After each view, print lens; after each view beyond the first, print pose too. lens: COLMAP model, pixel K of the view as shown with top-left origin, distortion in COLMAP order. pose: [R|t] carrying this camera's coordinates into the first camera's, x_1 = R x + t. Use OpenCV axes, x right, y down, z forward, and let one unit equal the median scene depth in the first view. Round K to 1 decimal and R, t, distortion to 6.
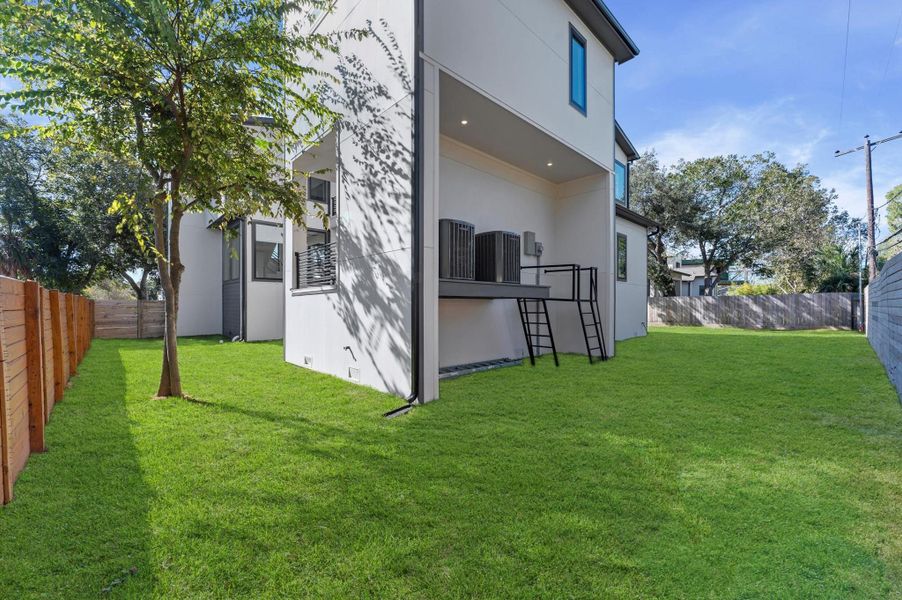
lens RADIAL K [[360.6, 0, 453.4], [0, 360.6, 303.0], [0, 0, 1]] dist [0.000196, -0.000454]
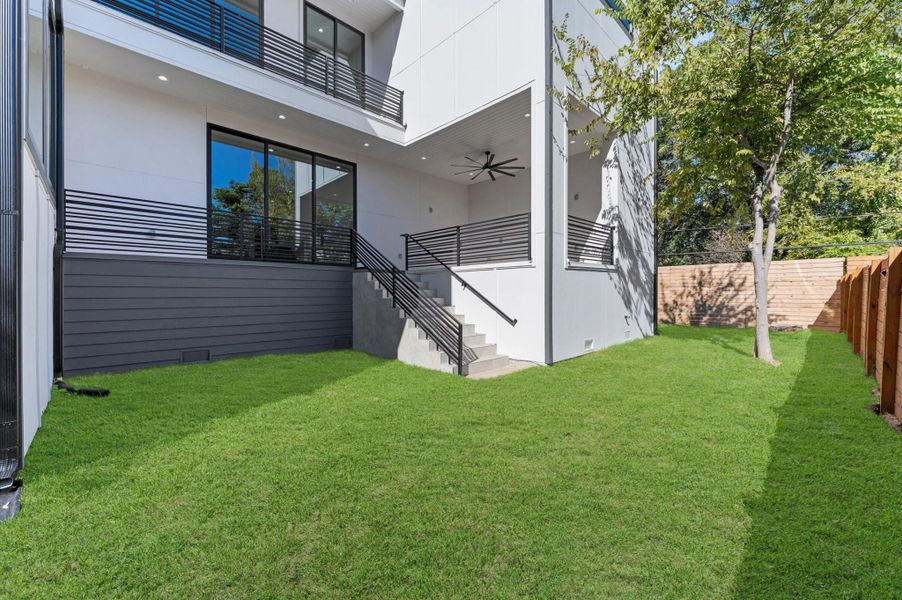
lens RADIAL K [[360.7, 0, 447.4], [0, 360.7, 299.7], [0, 0, 1]] dist [-0.002130, 0.000085]
pose [[0.009484, -0.013677, 0.999861, -1.096658], [0.002349, 0.999904, 0.013655, 0.026219], [-0.999952, 0.002219, 0.009515, 1.127951]]
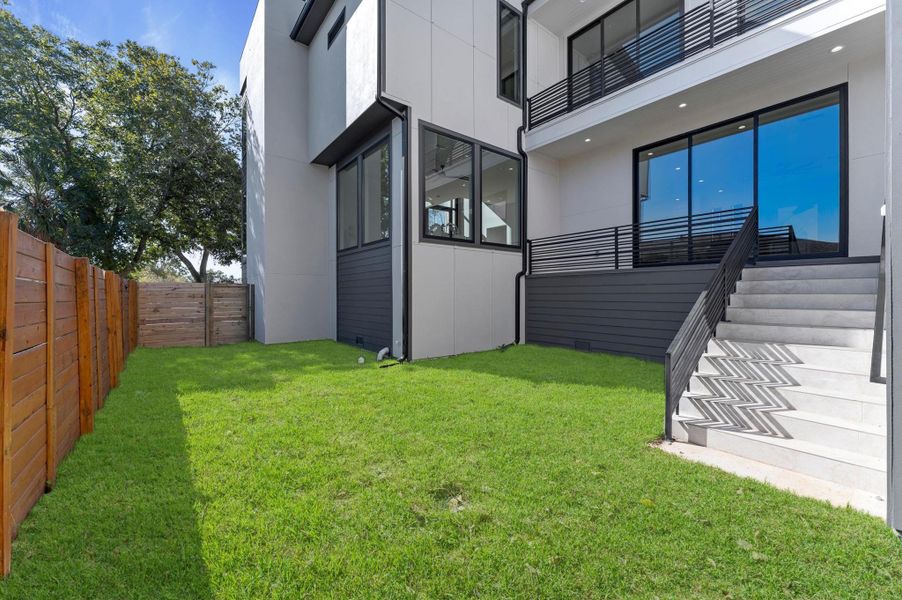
lens RADIAL K [[360.7, 0, 447.4], [0, 360.7, 299.7], [0, 0, 1]] dist [-0.002130, 0.000085]
pose [[0.994983, -0.000310, -0.100042, -0.410517], [0.000816, 0.999987, 0.005017, 0.016698], [0.100040, -0.005073, 0.994971, 0.440125]]
